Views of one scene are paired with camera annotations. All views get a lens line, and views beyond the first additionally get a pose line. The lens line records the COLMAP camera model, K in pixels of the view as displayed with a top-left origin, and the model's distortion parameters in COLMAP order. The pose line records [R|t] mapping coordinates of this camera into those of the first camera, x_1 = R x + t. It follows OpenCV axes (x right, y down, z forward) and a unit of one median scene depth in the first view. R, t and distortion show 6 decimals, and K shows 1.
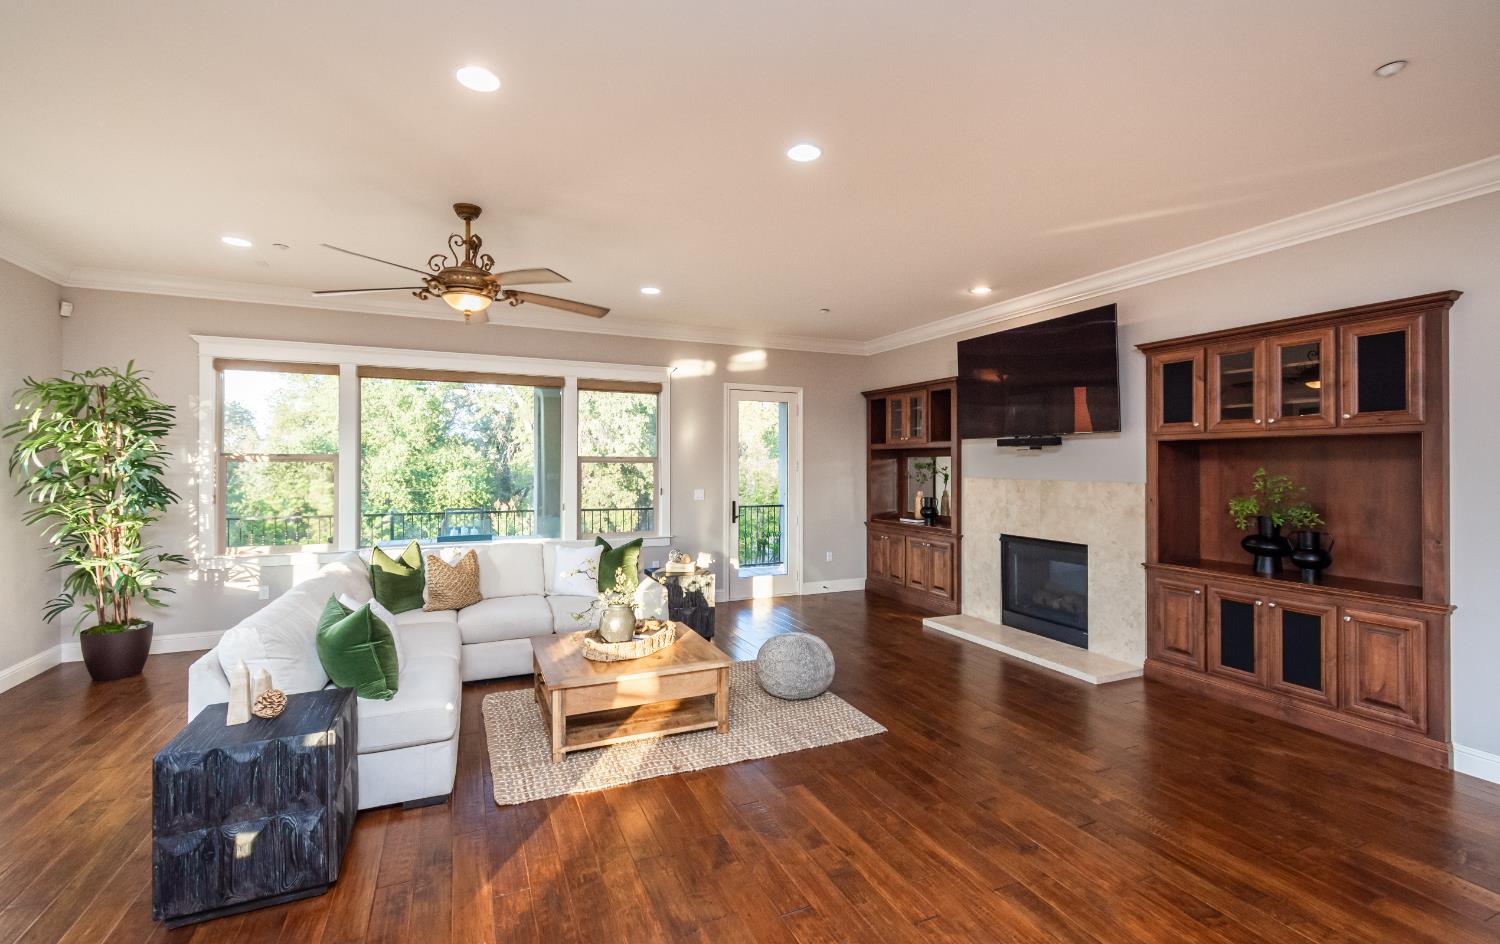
lens RADIAL K [[646.3, 0, 749.9], [0, 646.3, 460.4], [0, 0, 1]] dist [0.002573, -0.000585]
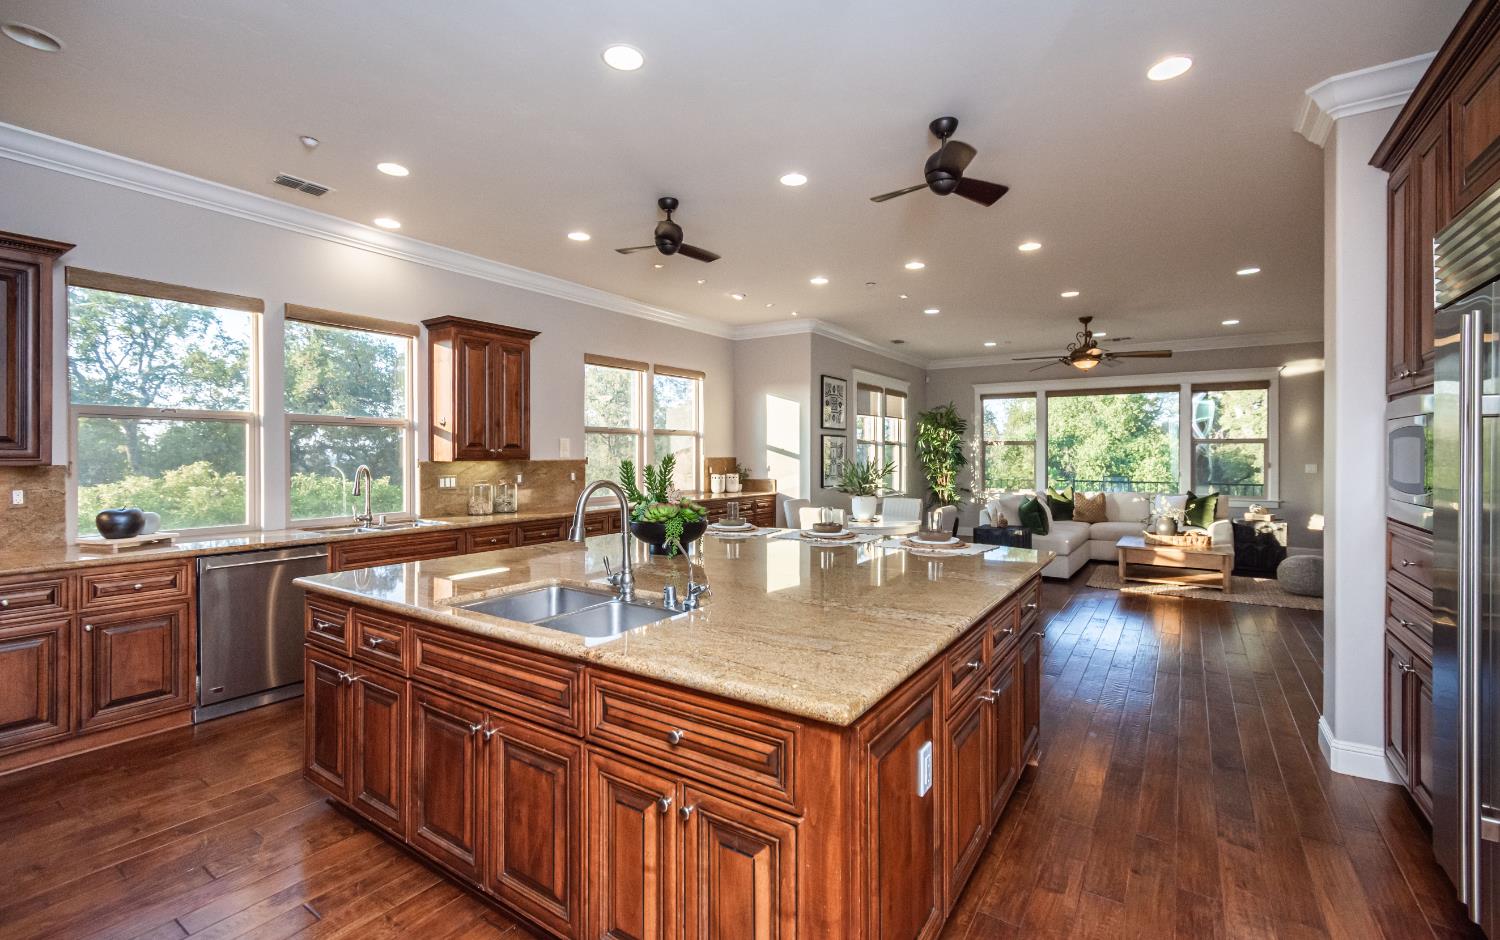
lens RADIAL K [[646.3, 0, 749.9], [0, 646.3, 458.4], [0, 0, 1]] dist [0.002573, -0.000585]
pose [[0.526563, 0.001088, -0.850135, 0.536490], [0.008168, 0.999947, 0.006339, 0.024592], [0.850097, -0.010282, 0.526526, -0.710008]]
